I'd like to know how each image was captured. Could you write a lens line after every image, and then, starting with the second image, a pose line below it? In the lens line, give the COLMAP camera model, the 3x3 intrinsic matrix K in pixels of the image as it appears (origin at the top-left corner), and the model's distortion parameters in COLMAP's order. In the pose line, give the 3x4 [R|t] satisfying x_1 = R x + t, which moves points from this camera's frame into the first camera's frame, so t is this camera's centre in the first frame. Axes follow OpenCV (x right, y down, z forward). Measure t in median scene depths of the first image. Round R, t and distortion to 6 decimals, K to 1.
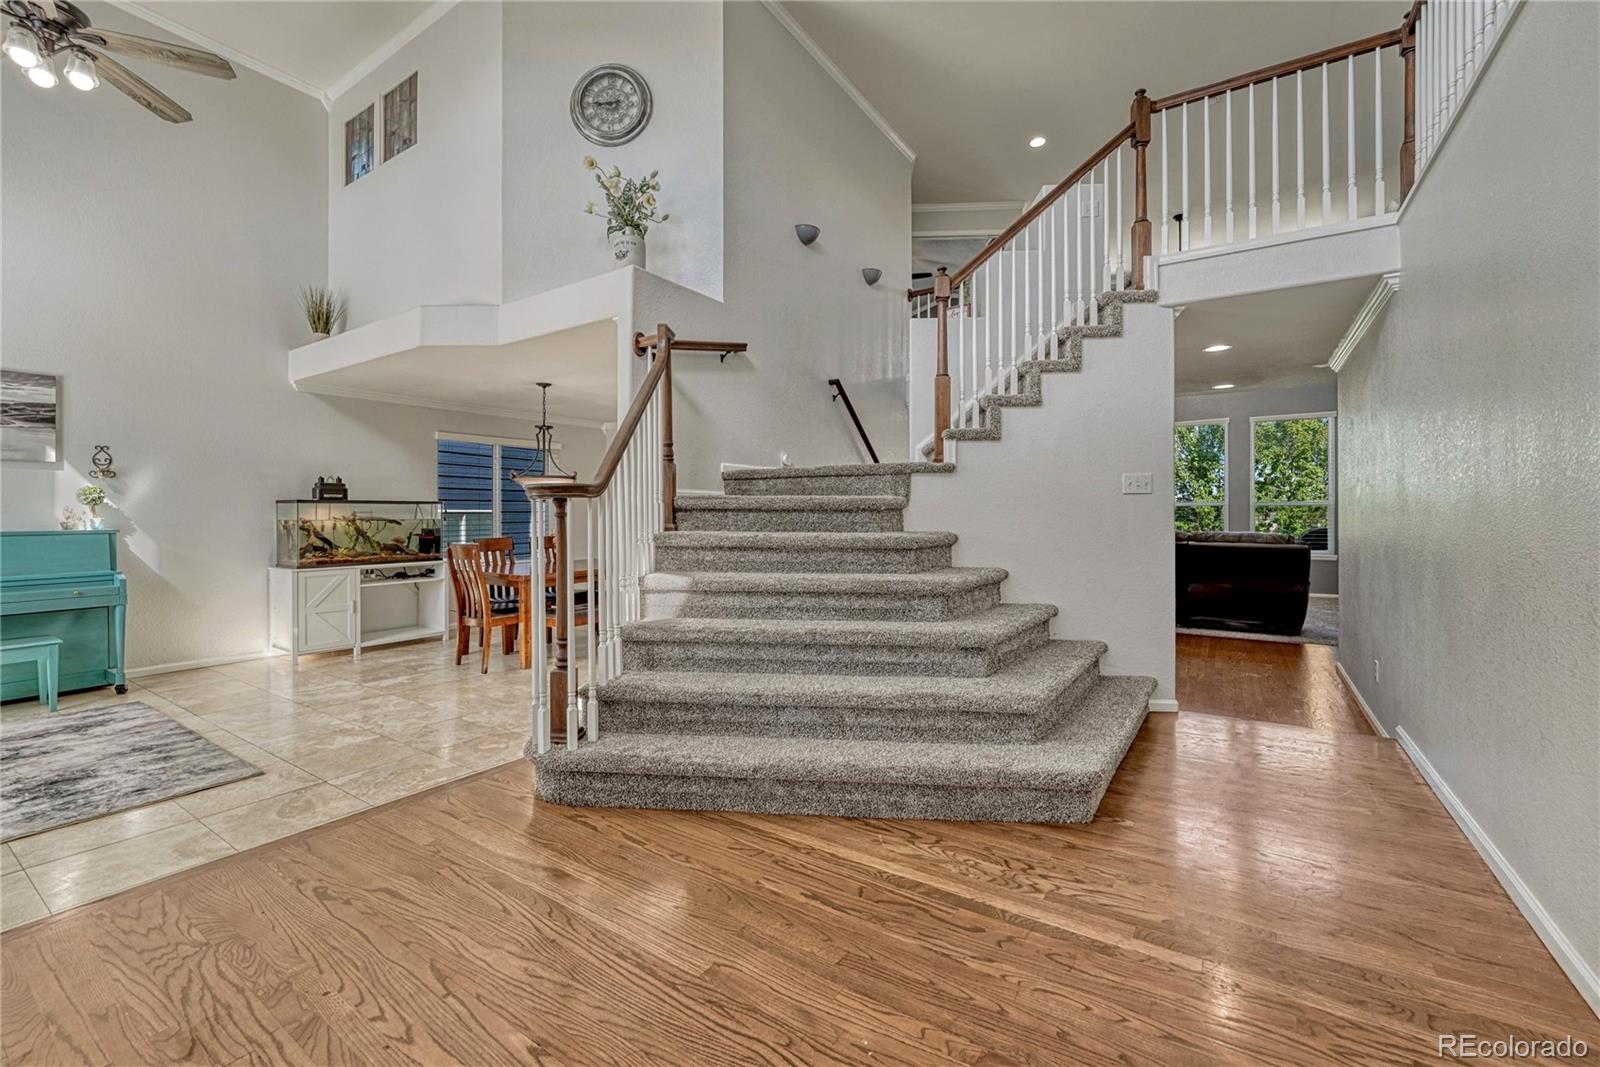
lens RADIAL K [[650.1, 0, 796.8], [0, 650.1, 514.3], [0, 0, 1]] dist [-0.033921, 0.010892]
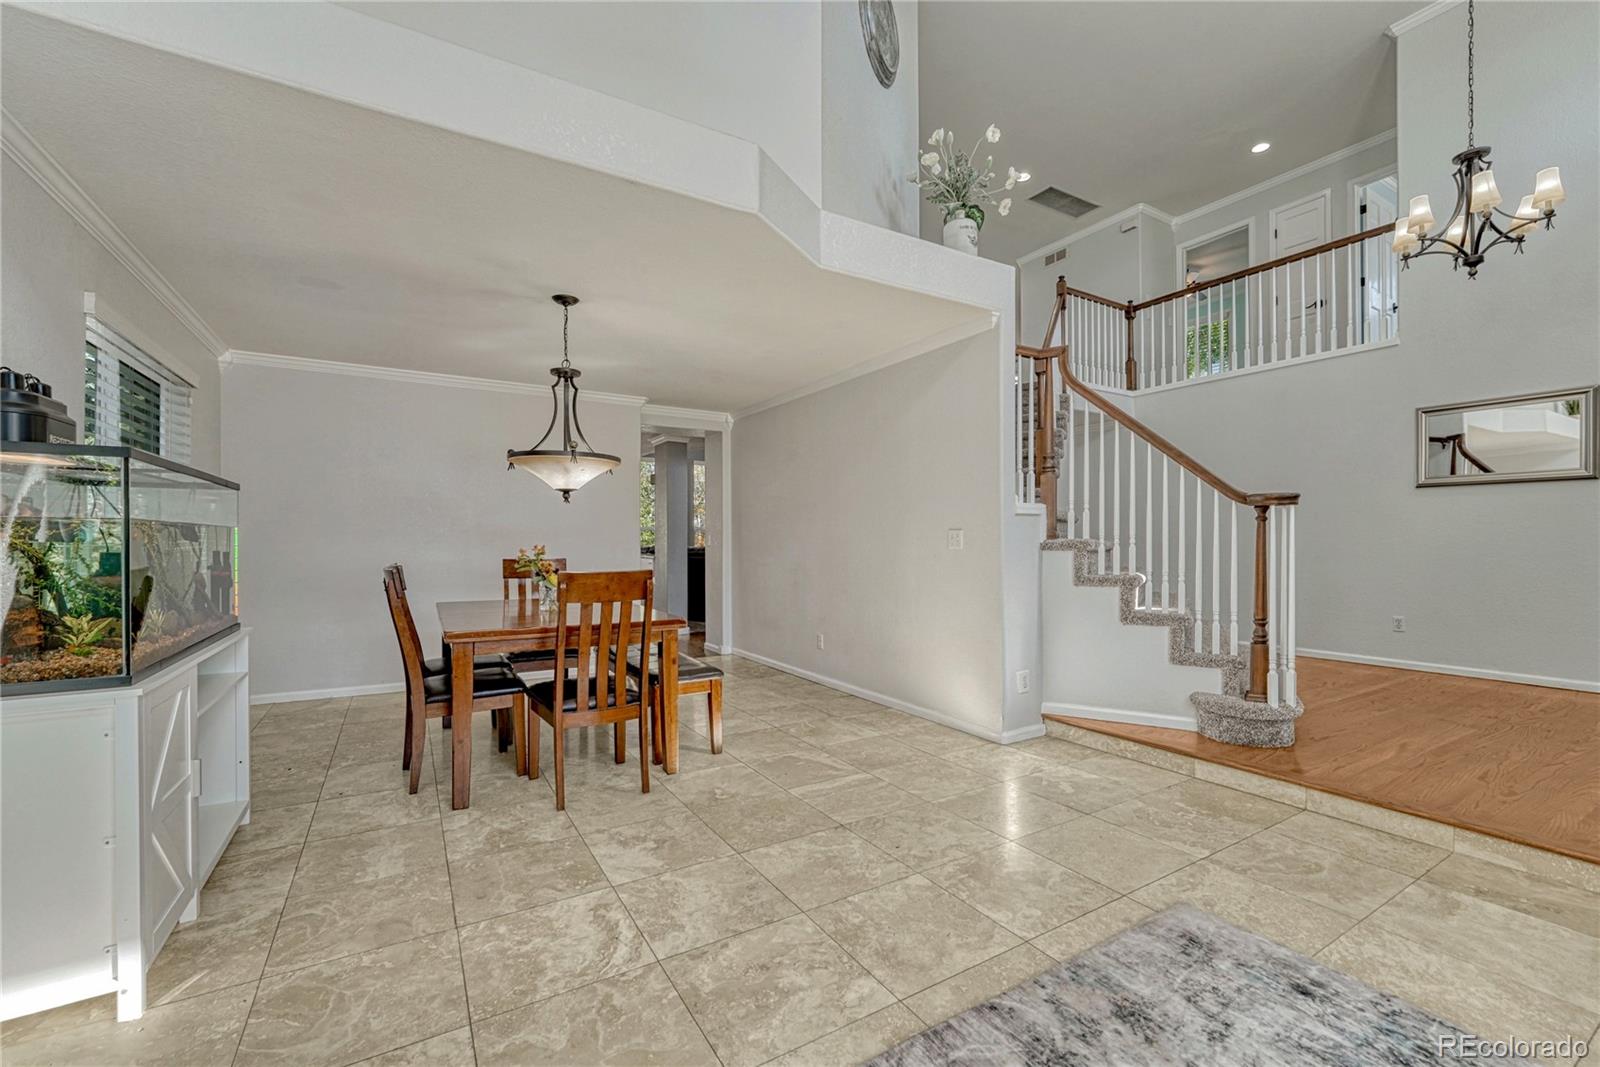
lens RADIAL K [[660.0, 0, 793.0], [0, 660.0, 547.0], [0, 0, 1]] dist [-0.012551, 0.000055]
pose [[0.450898, -0.004291, 0.892565, -1.080504], [0.002205, 0.999991, 0.003693, 0.026988], [-0.892573, 0.000303, 0.450903, 0.706657]]
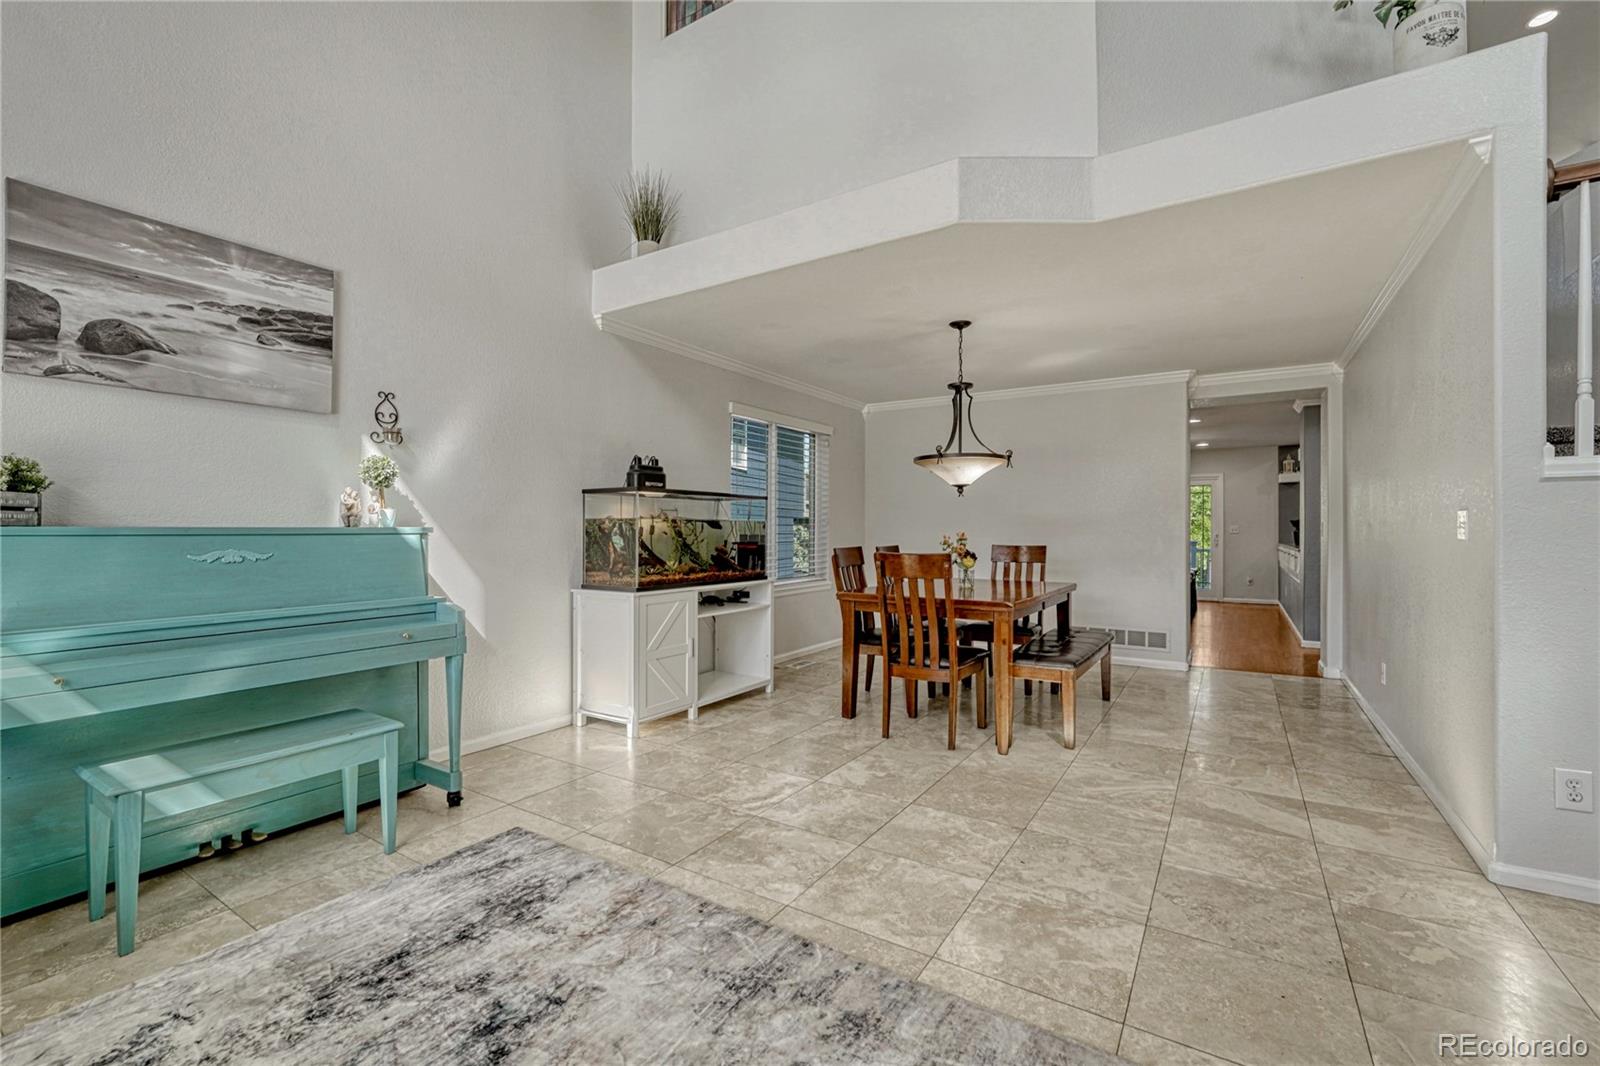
lens RADIAL K [[659.9, 0, 800.0], [0, 659.9, 533.0], [0, 0, 1]] dist [-0.021075, 0.007908]
pose [[0.999992, 0.003998, -0.000310, -0.728925], [-0.003998, 0.999992, -0.000606, 0.029363], [0.000308, 0.000608, 1.000000, 0.381622]]
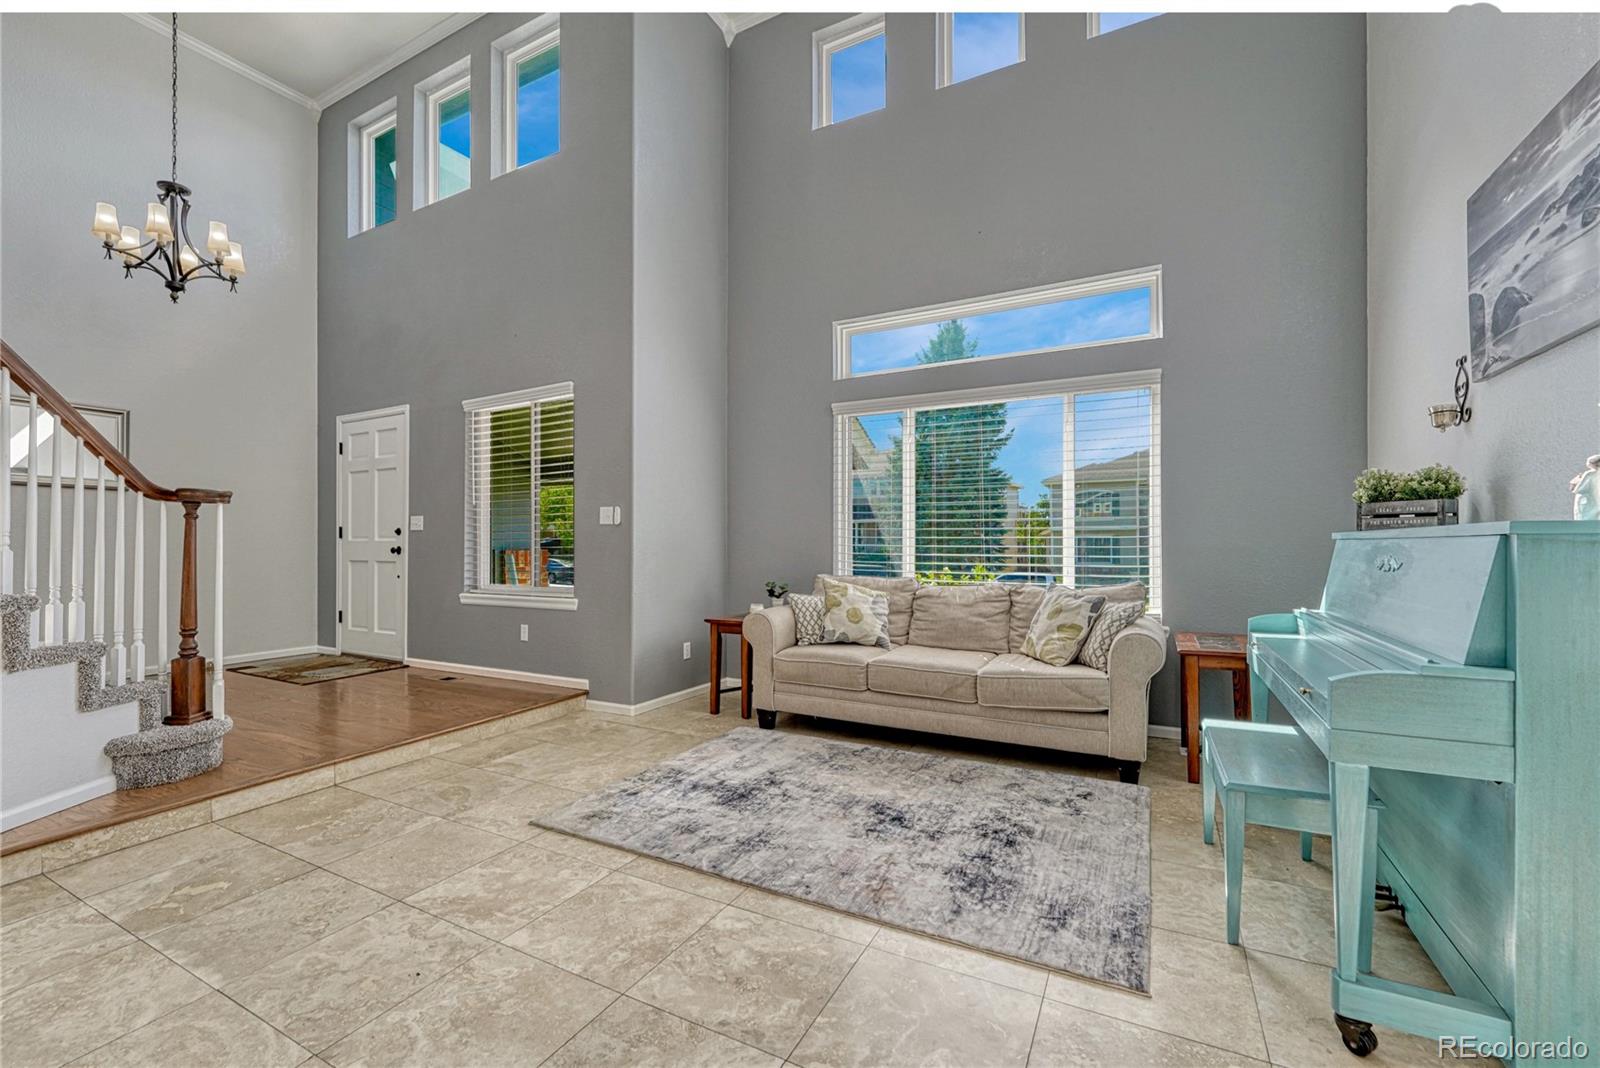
lens RADIAL K [[678.7, 0, 800.0], [0, 678.7, 534.0], [0, 0, 1]] dist [-0.002330, -0.000546]
pose [[-0.996491, 0.009731, -0.083132, -0.749192], [0.010564, 0.999898, -0.009589, 0.029225], [0.083030, -0.010434, -0.996492, 1.280568]]
